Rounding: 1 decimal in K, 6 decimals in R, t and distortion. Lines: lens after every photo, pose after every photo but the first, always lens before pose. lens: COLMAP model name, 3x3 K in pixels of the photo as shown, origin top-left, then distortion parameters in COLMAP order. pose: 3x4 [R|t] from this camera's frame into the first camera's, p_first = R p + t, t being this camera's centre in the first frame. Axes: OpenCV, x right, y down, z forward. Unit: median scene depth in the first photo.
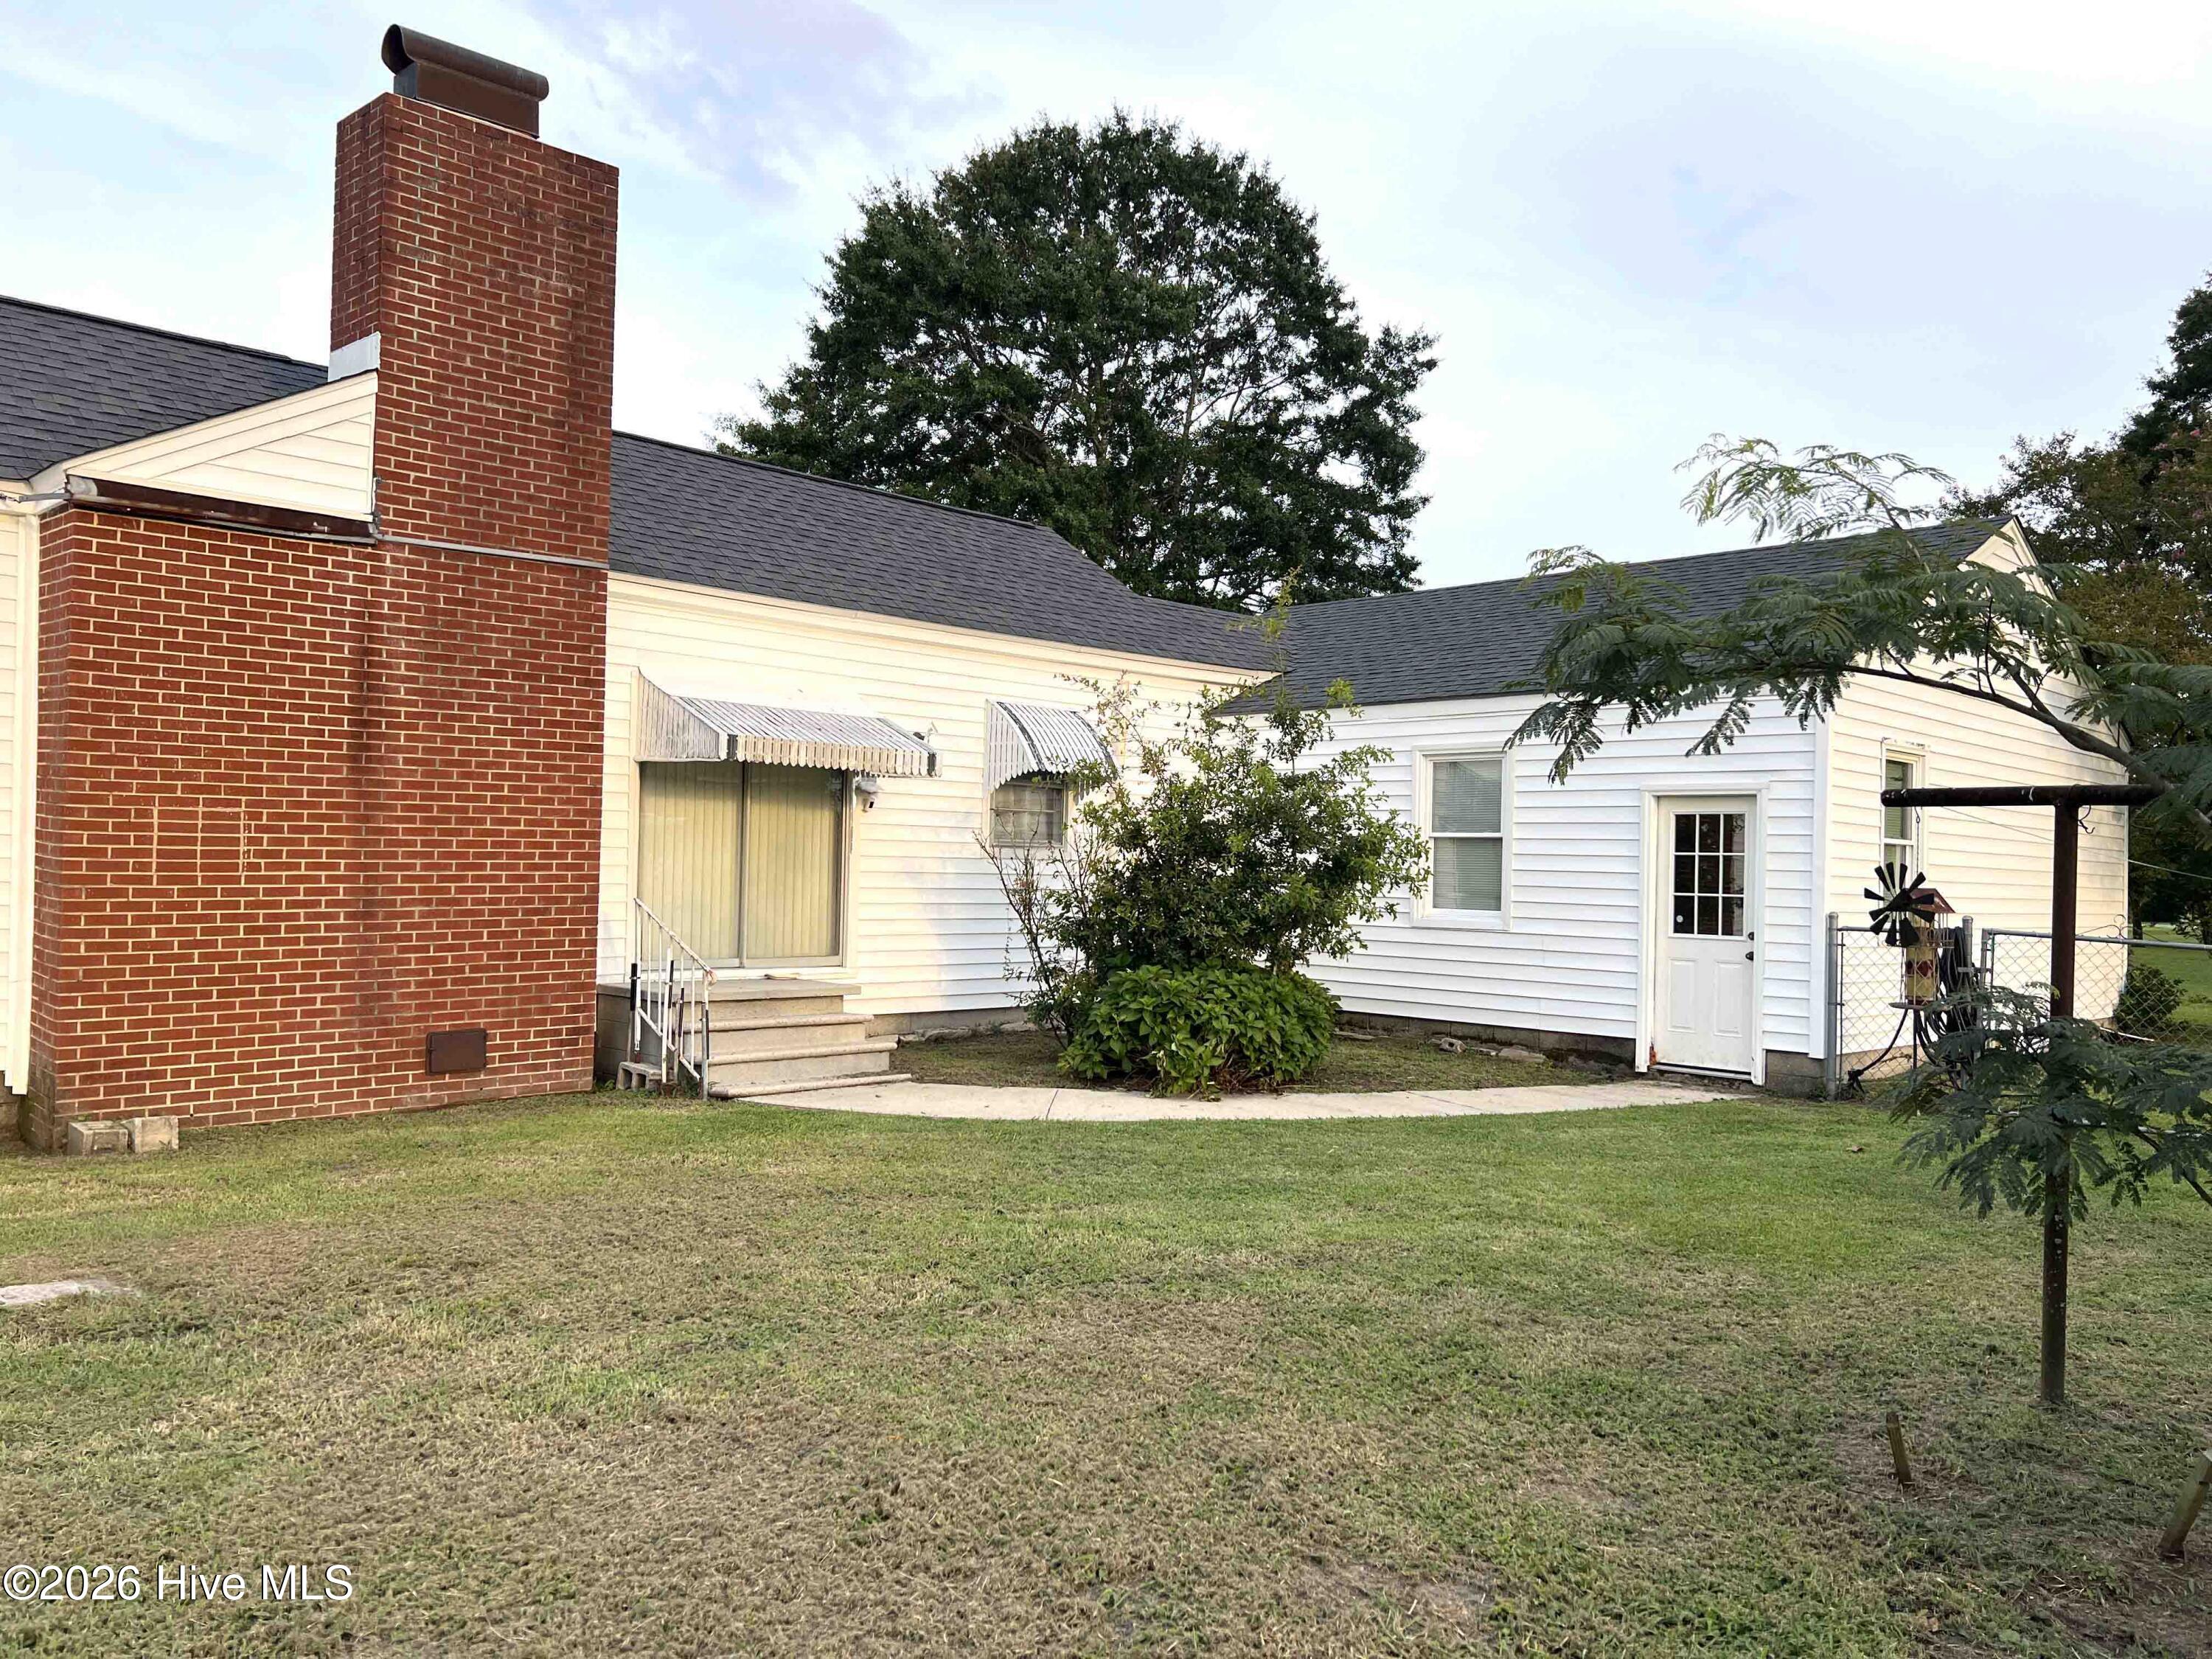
lens RADIAL K [[1761.6, 0, 1106.0], [0, 1761.6, 829.5], [0, 0, 1]] dist [0.061741, -0.144722]
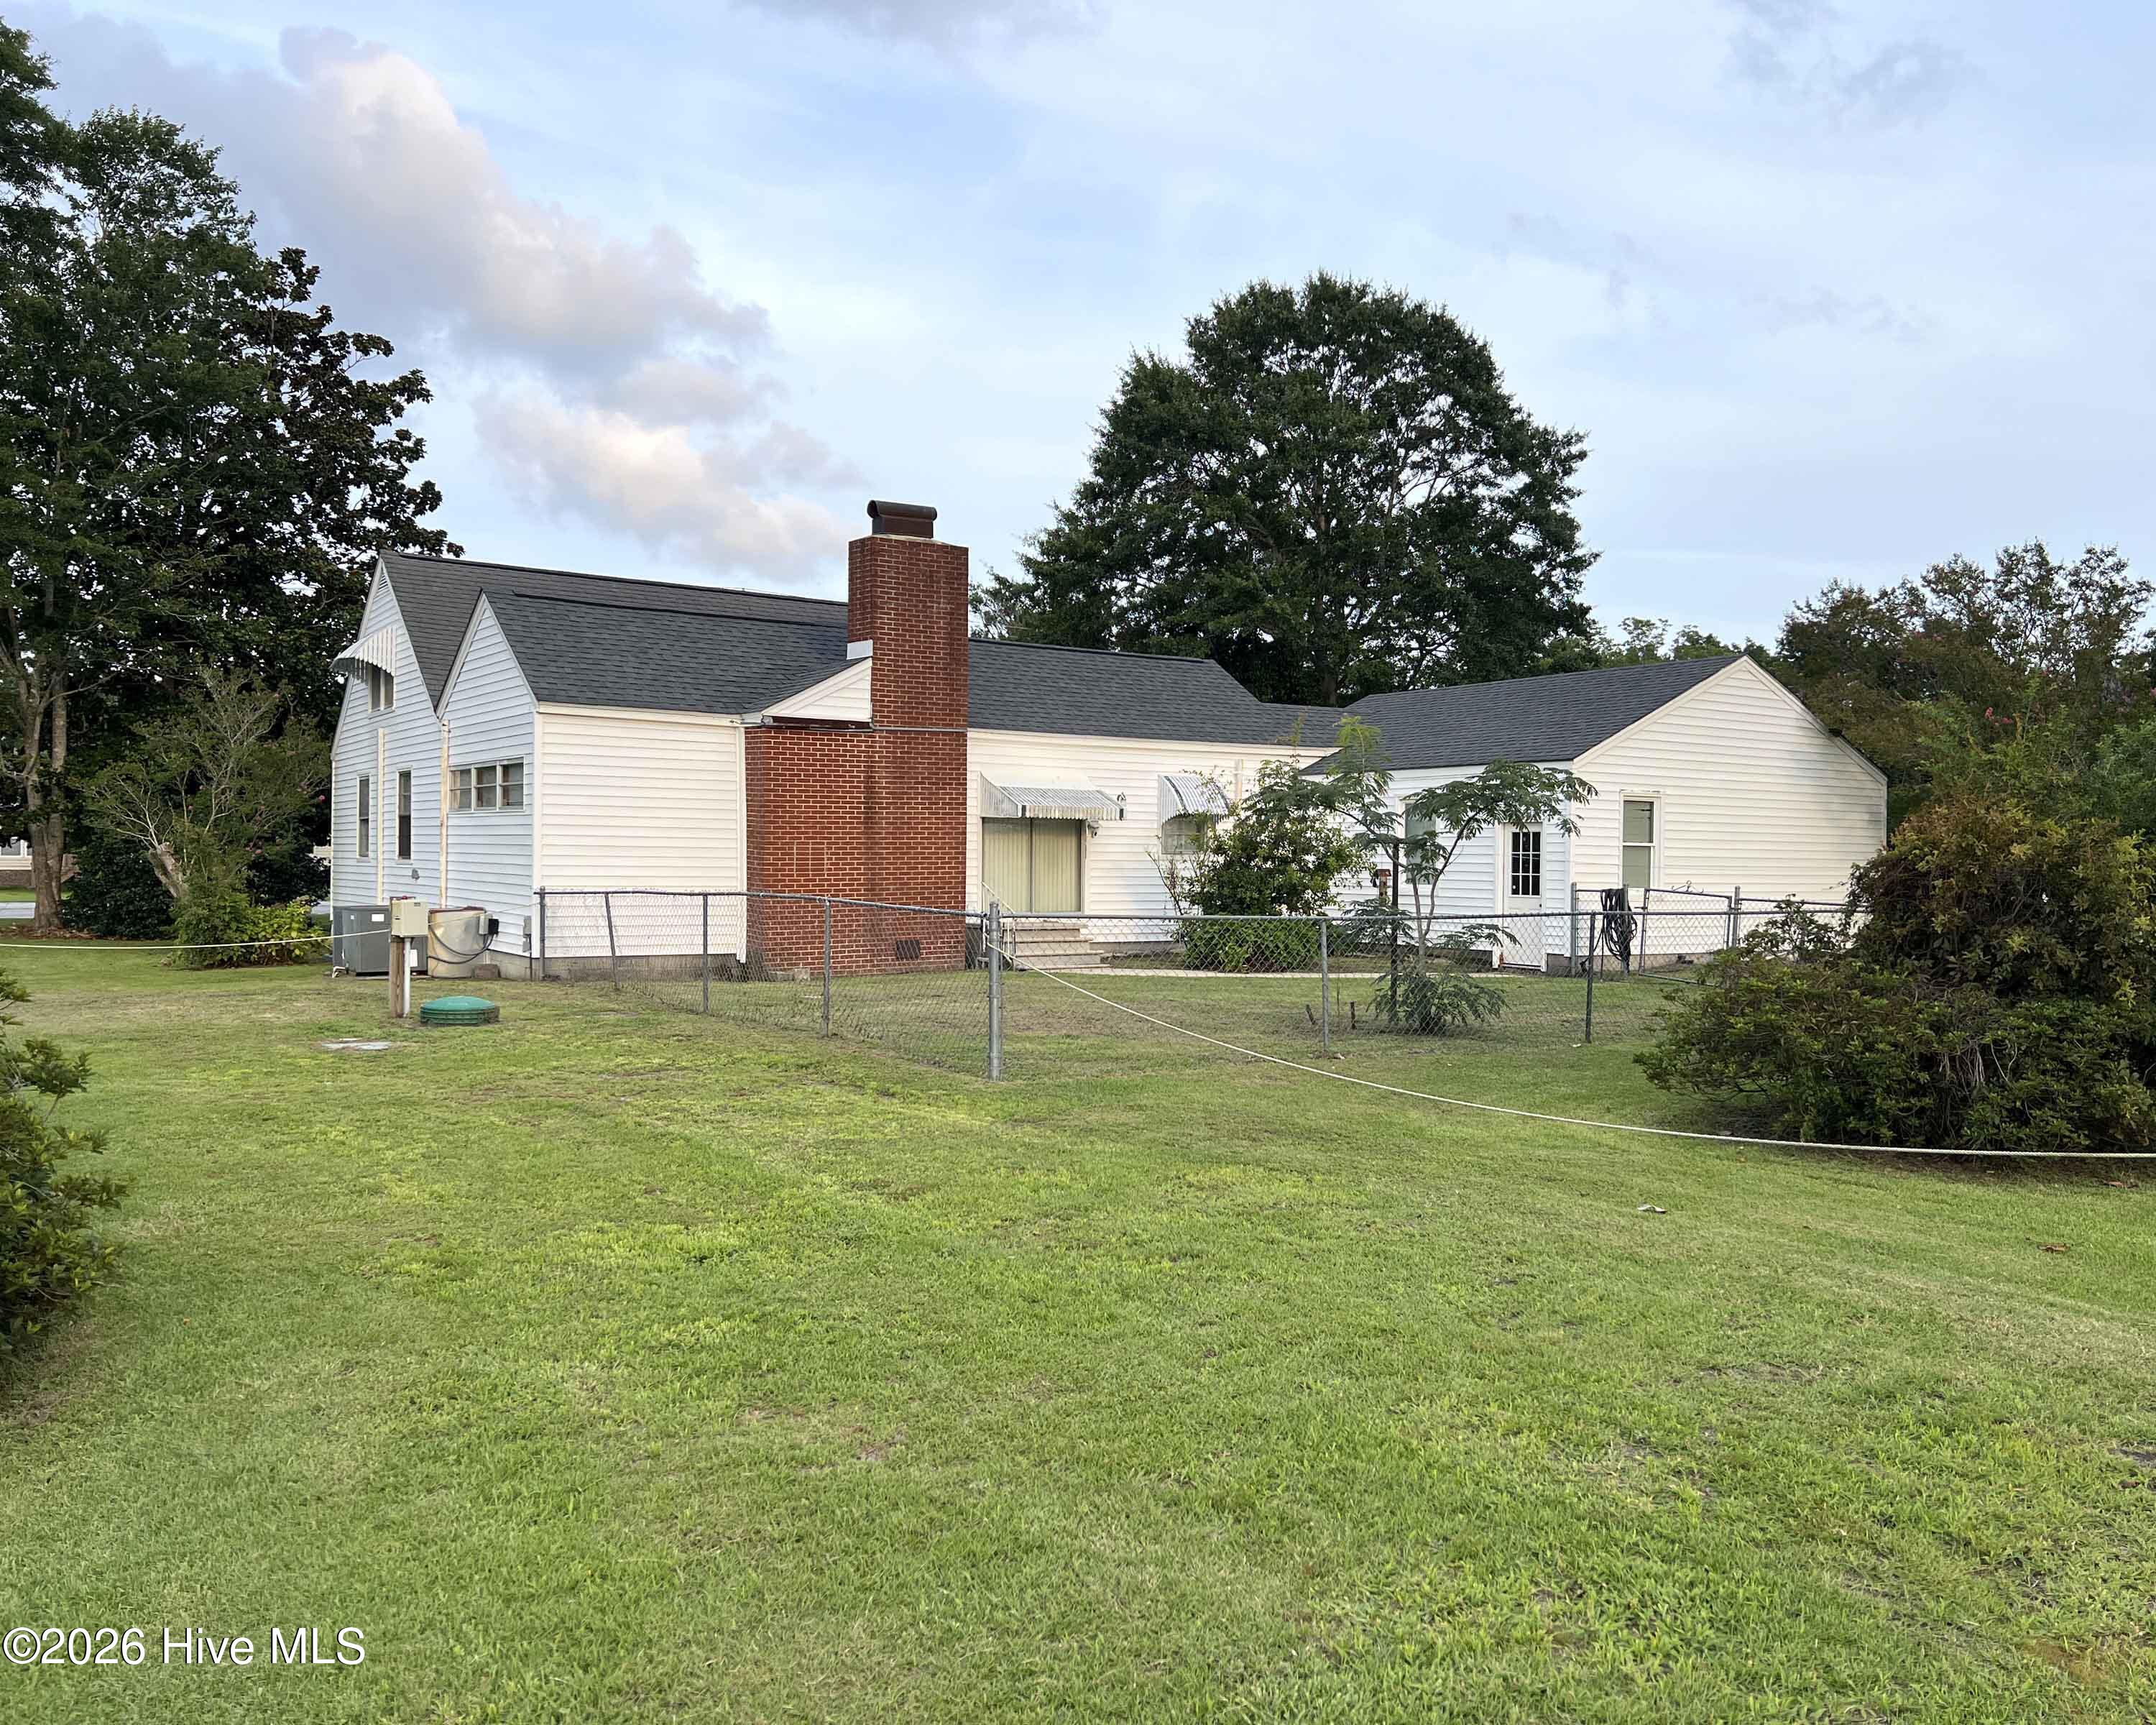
lens RADIAL K [[1708.5, 0, 1078.0], [0, 1708.5, 862.5], [0, 0, 1]] dist [-0.001034, -0.000559]
pose [[0.981332, -0.014001, -0.191810, 0.215832], [0.017986, 0.999657, 0.019050, -0.019446], [0.191477, -0.022145, 0.981247, -0.884652]]
